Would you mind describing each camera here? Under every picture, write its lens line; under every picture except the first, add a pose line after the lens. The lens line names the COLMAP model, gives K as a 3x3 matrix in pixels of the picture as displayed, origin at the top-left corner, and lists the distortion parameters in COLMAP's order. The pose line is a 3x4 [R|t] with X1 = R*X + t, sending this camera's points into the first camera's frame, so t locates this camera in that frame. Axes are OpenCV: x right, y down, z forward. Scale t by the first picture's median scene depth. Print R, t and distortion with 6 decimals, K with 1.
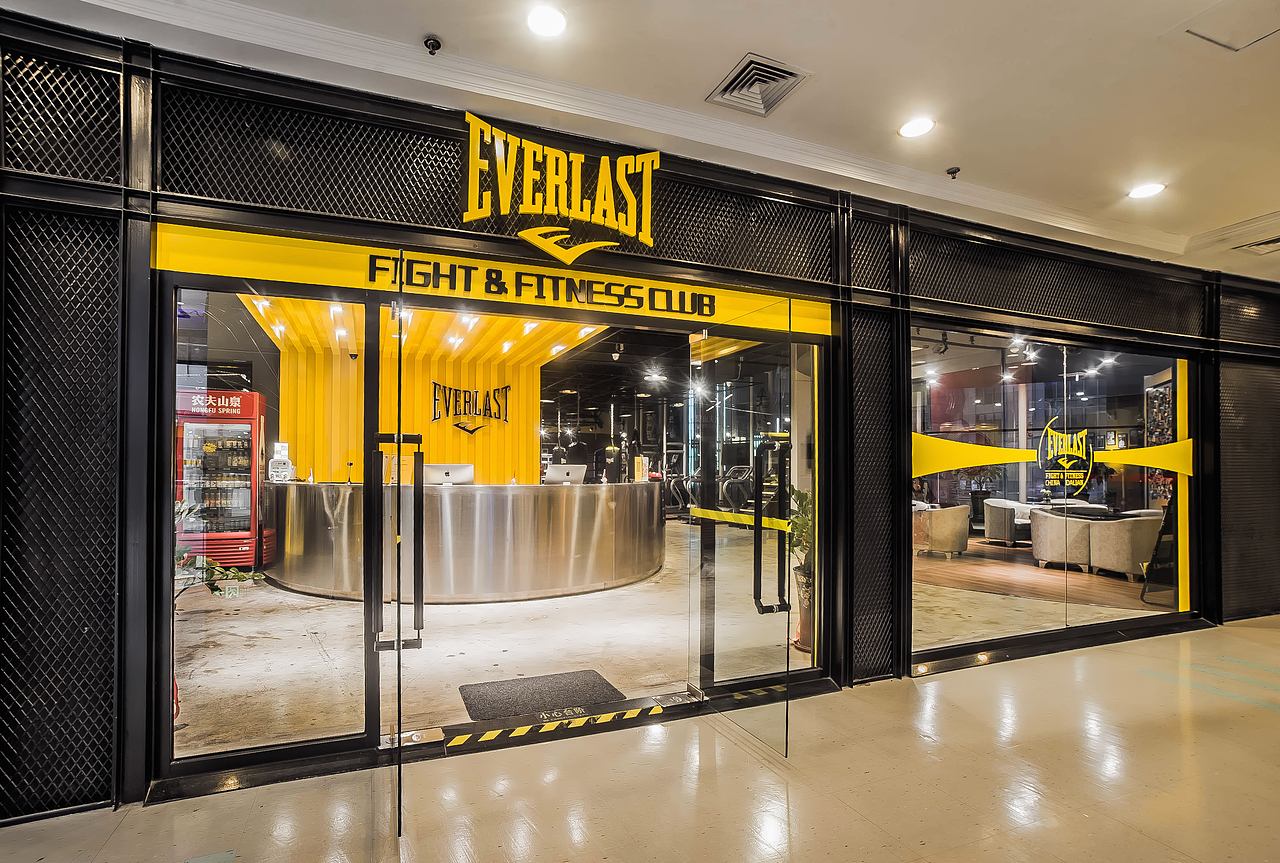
lens RADIAL K [[597.2, 0, 583.1], [0, 597.2, 460.9], [0, 0, 1]] dist [-0.002694, -0.000057]
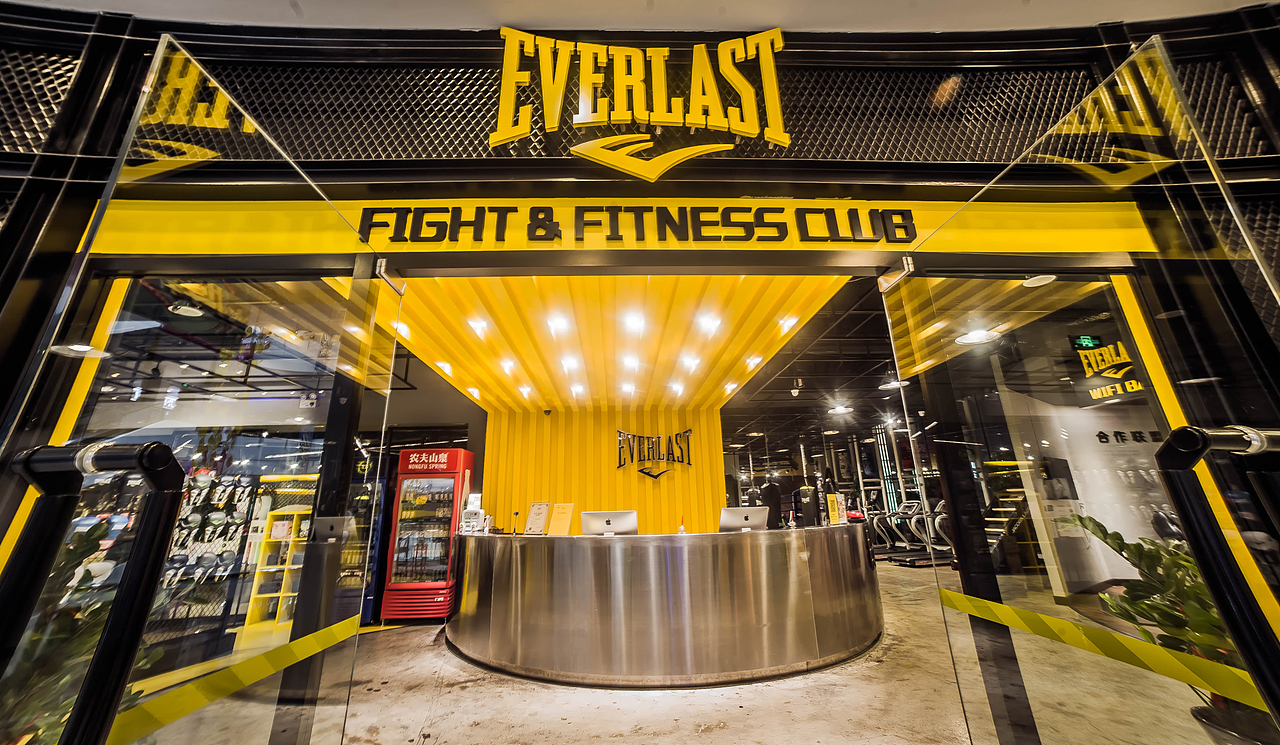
lens RADIAL K [[473.3, 0, 635.2], [0, 473.3, 366.1], [0, 0, 1]] dist [-0.024696, 0.000124]
pose [[0.954312, -0.117792, -0.274617, 0.069487], [0.035630, 0.957324, -0.286813, 0.002265], [0.296682, 0.263925, 0.917782, 0.560786]]
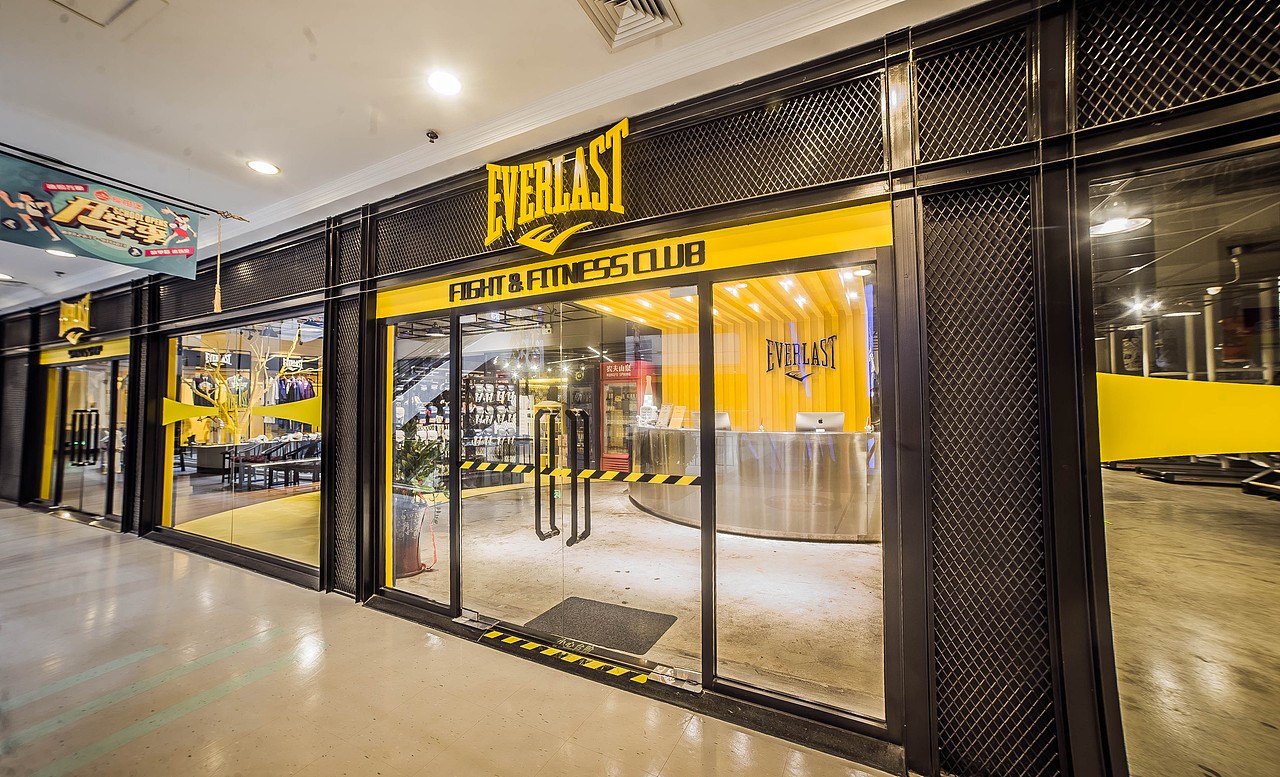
lens RADIAL K [[463.9, 0, 640.0], [0, 463.9, 388.5], [0, 0, 1]] dist [-0.000411, -0.000009]
pose [[0.685779, -0.033614, -0.727033, 0.708147], [0.020098, 0.999427, -0.027251, -0.038565], [0.727532, 0.004076, 0.686061, 0.483905]]
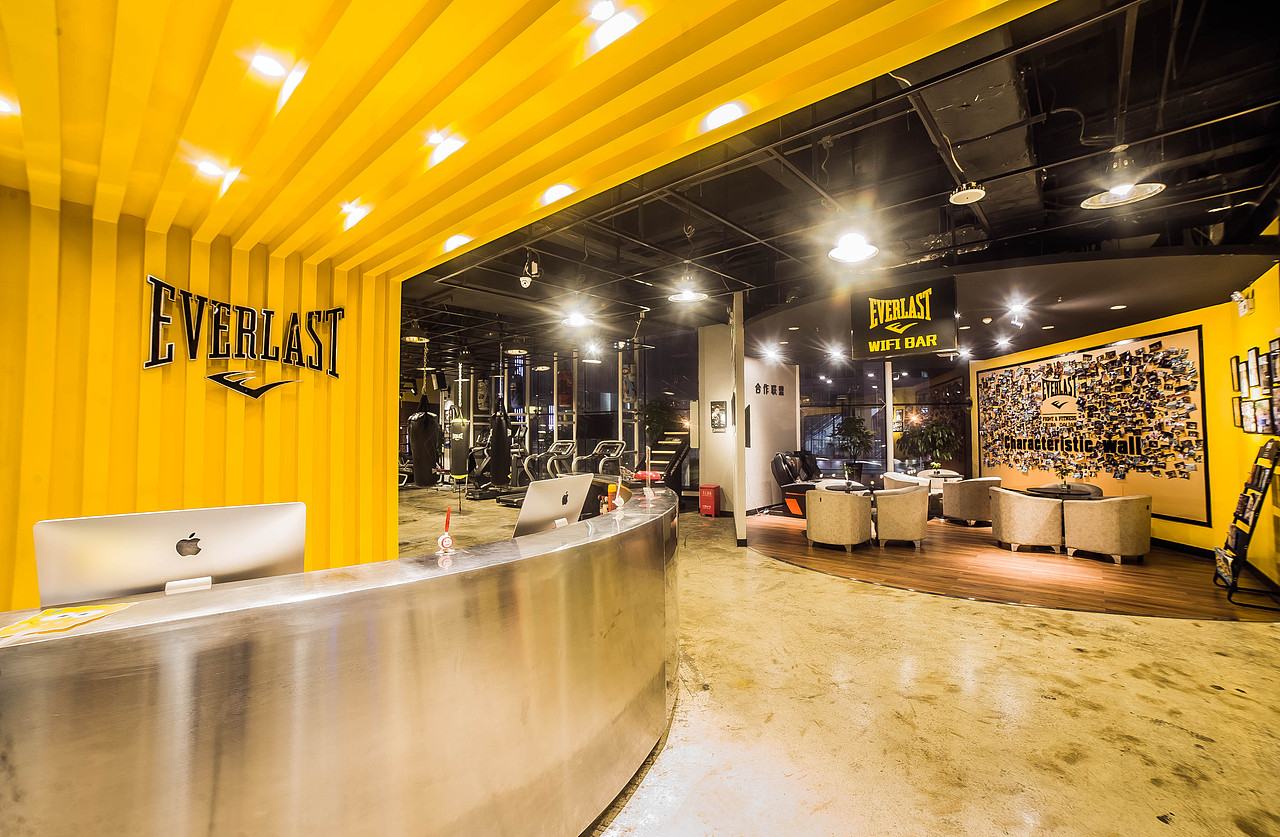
lens RADIAL K [[528.6, 0, 645.1], [0, 528.6, 410.2], [0, 0, 1]] dist [-0.035556, 0.014495]
pose [[0.878982, 0.006950, 0.476805, -0.316406], [0.008817, 0.999486, -0.030823, -0.054580], [-0.476774, 0.031297, 0.878469, 1.377048]]
